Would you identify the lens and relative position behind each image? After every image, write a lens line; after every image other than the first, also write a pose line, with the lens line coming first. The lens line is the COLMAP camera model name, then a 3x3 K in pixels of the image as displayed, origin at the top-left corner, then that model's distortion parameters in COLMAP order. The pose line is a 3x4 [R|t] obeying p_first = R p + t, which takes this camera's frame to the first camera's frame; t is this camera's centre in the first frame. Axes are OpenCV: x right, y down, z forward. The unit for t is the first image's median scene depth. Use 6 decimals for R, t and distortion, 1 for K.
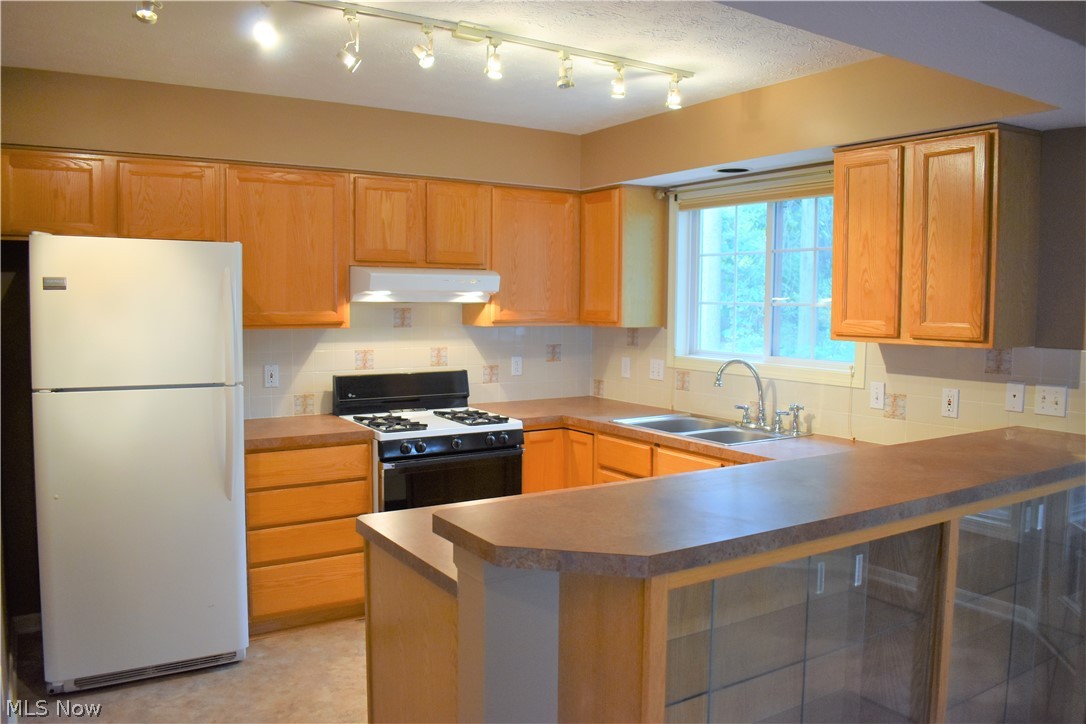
lens RADIAL K [[850.4, 0, 544.4], [0, 850.4, 363.5], [0, 0, 1]] dist [-0.093476, 0.014804]
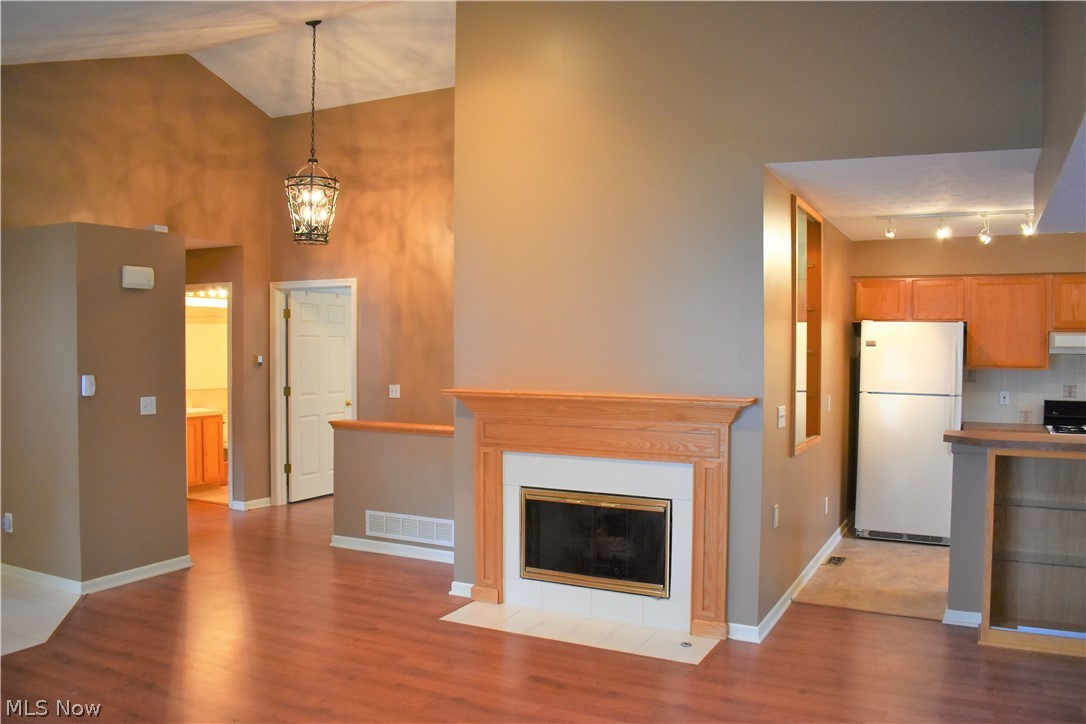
lens RADIAL K [[850.4, 0, 559.2], [0, 850.4, 370.1], [0, 0, 1]] dist [-0.093476, 0.014804]
pose [[0.511893, 0.018237, -0.858855, 0.685513], [-0.064405, 0.997776, -0.017200, 0.049112], [0.856631, 0.064119, 0.511929, -0.648625]]
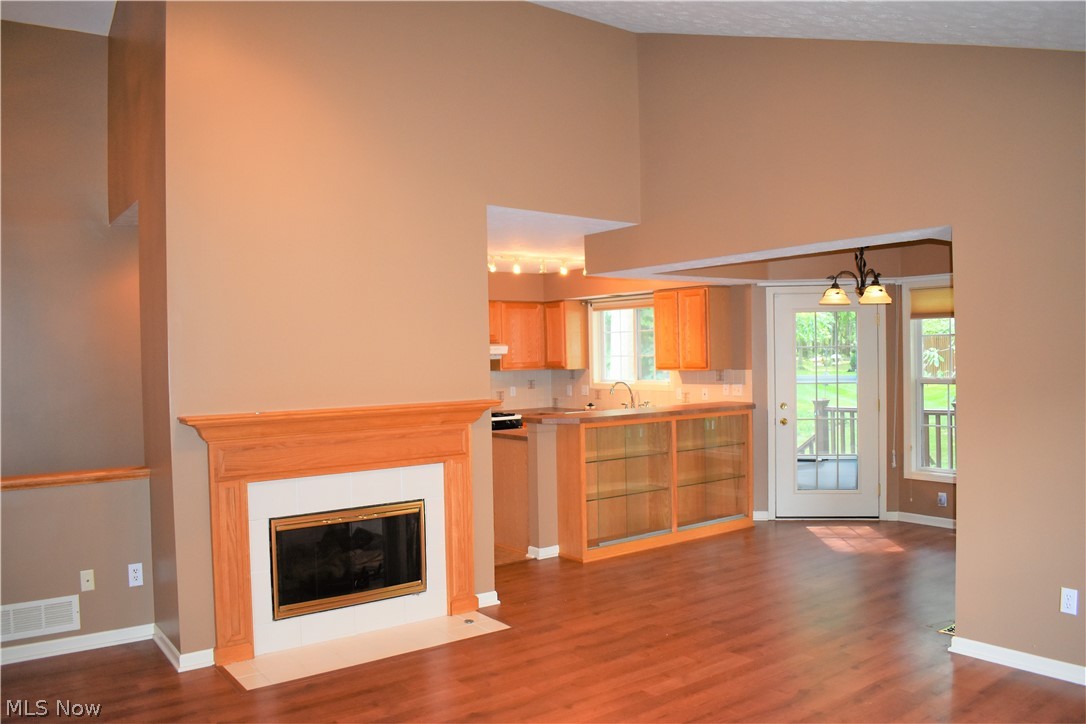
lens RADIAL K [[850.4, 0, 542.2], [0, 850.4, 361.3], [0, 0, 1]] dist [-0.093476, 0.014804]
pose [[0.997034, -0.029112, 0.071250, -0.129999], [0.033758, 0.997321, -0.064897, 0.079331], [-0.069170, 0.067110, 0.995345, -1.182486]]
